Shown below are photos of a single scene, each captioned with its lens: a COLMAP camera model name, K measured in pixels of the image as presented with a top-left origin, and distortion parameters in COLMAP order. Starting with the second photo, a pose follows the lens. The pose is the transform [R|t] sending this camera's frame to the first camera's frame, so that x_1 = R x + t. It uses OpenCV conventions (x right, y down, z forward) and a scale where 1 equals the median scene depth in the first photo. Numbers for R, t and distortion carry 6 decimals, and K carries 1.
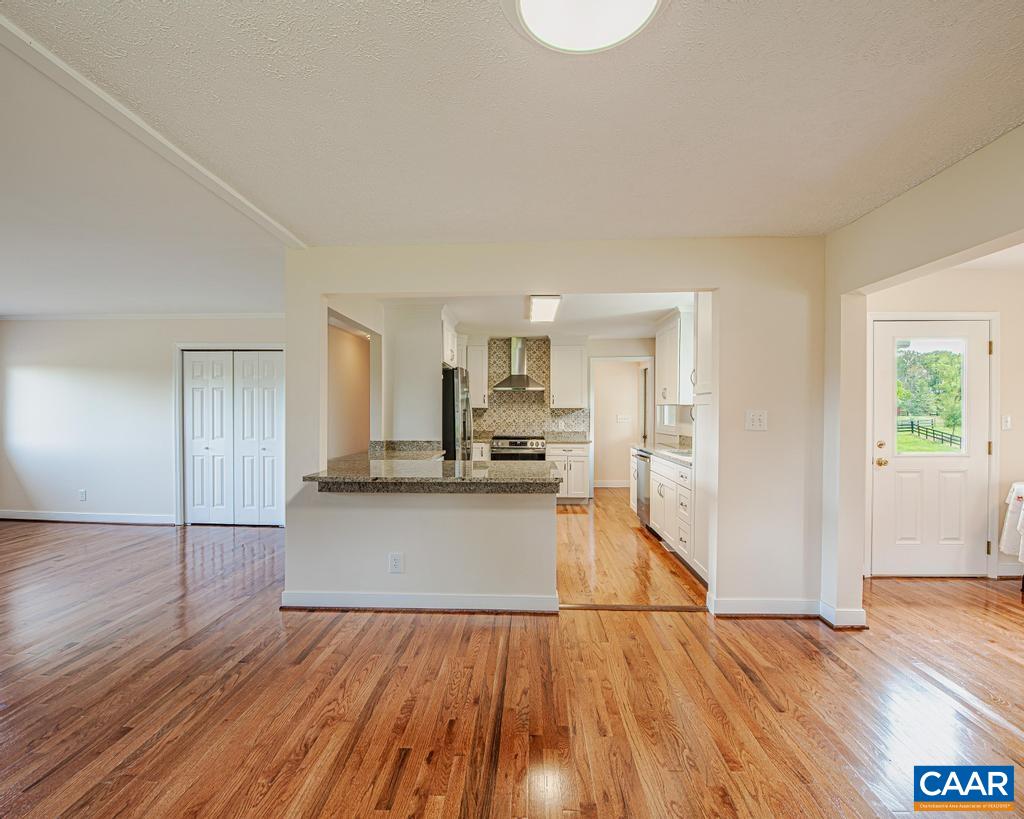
lens RADIAL K [[476.4, 0, 511.4], [0, 476.4, 416.3], [0, 0, 1]] dist [0.002867, -0.000170]
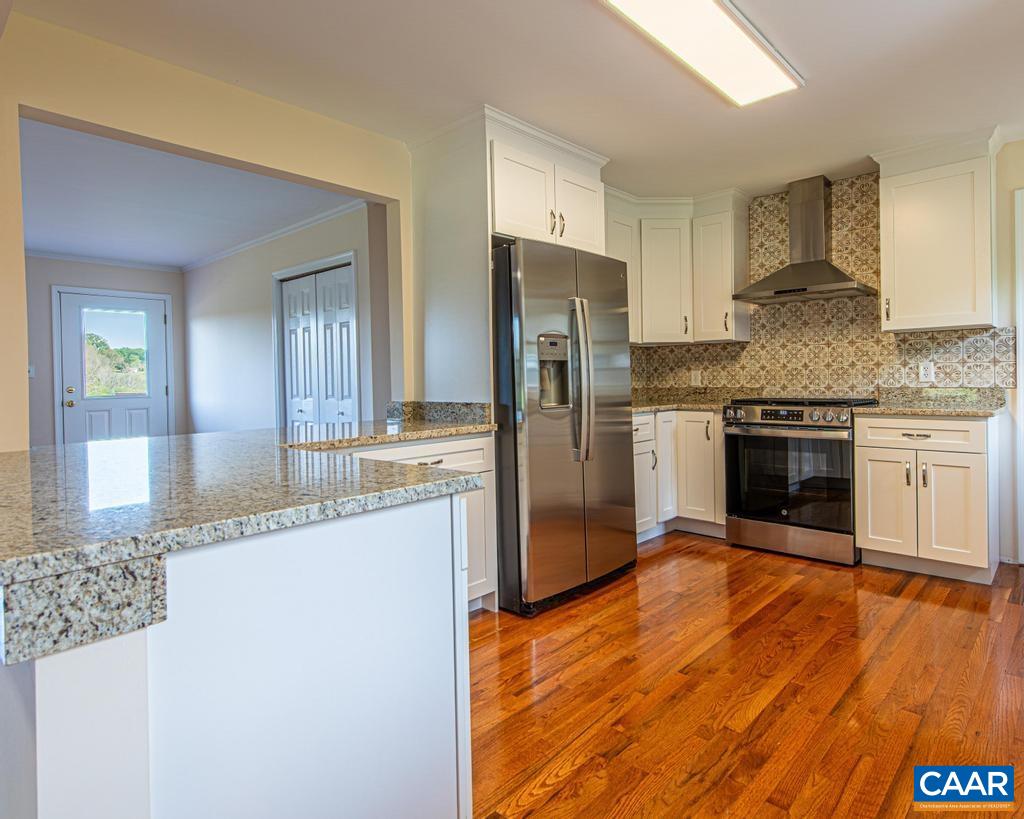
lens RADIAL K [[594.4, 0, 536.2], [0, 594.4, 384.9], [0, 0, 1]] dist [0.004121, 0.000786]
pose [[0.773654, -0.008552, -0.633551, 0.185469], [0.015930, 0.999855, 0.005957, 0.022802], [0.633408, -0.014702, 0.773678, 0.430024]]
